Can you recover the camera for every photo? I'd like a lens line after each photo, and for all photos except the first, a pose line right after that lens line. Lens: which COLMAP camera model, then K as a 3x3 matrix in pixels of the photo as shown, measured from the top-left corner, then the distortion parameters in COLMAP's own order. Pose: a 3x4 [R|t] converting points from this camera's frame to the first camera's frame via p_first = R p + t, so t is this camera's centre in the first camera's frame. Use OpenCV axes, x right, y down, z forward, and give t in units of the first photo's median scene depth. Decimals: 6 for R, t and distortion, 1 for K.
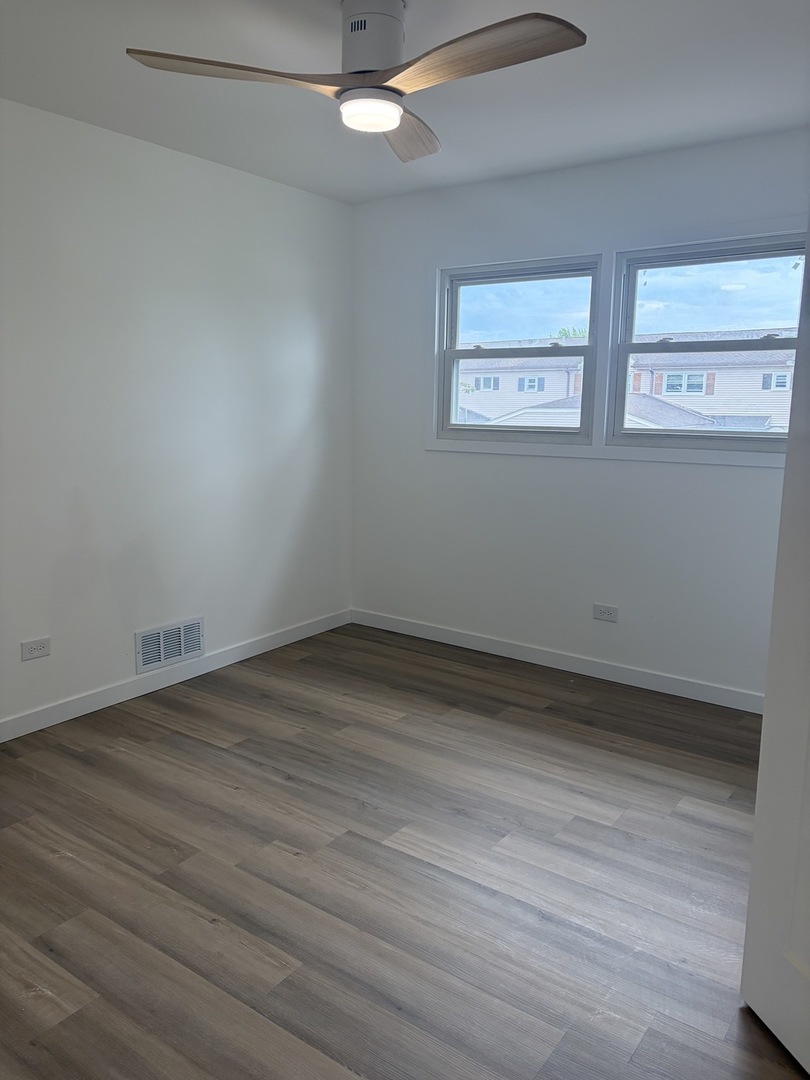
lens RADIAL K [[818.4, 0, 404.0], [0, 818.4, 540.0], [0, 0, 1]] dist [0.035761, -0.021533]
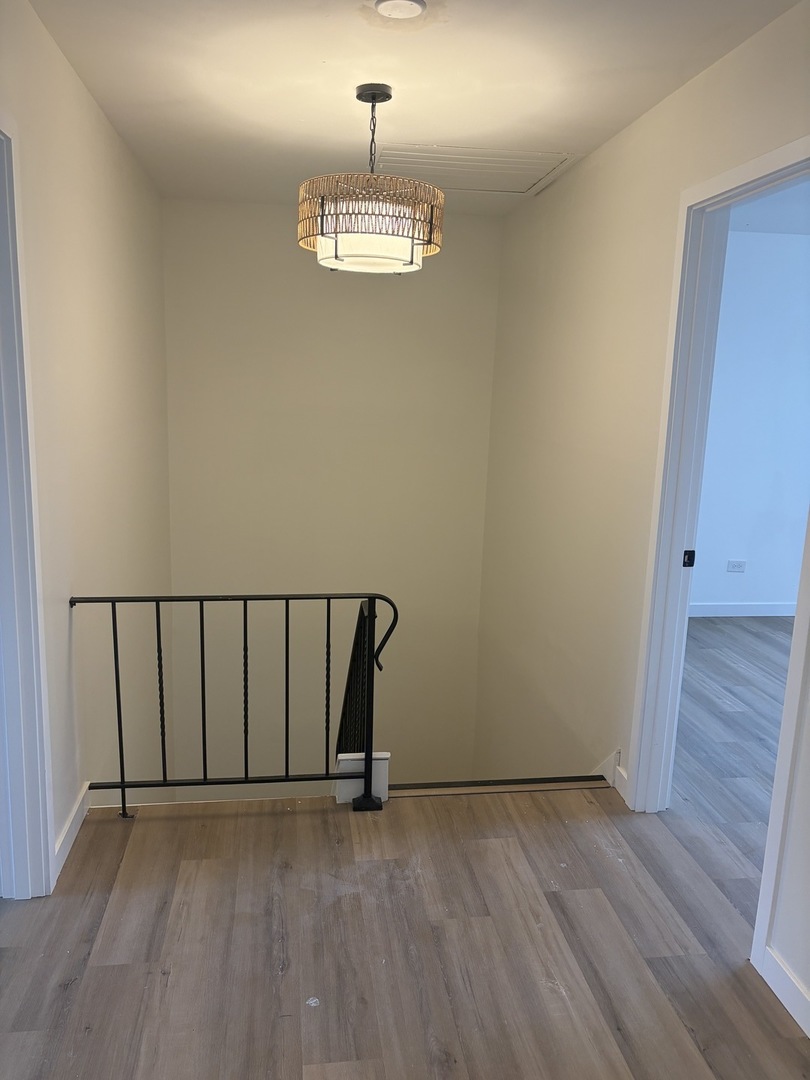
lens RADIAL K [[818.4, 0, 404.2], [0, 818.4, 540.4], [0, 0, 1]] dist [0.035761, -0.021533]
pose [[0.697556, 0.151363, -0.700361, 0.308748], [-0.149204, 0.986691, 0.064638, 0.103123], [0.700824, 0.059408, 0.710856, -0.846386]]
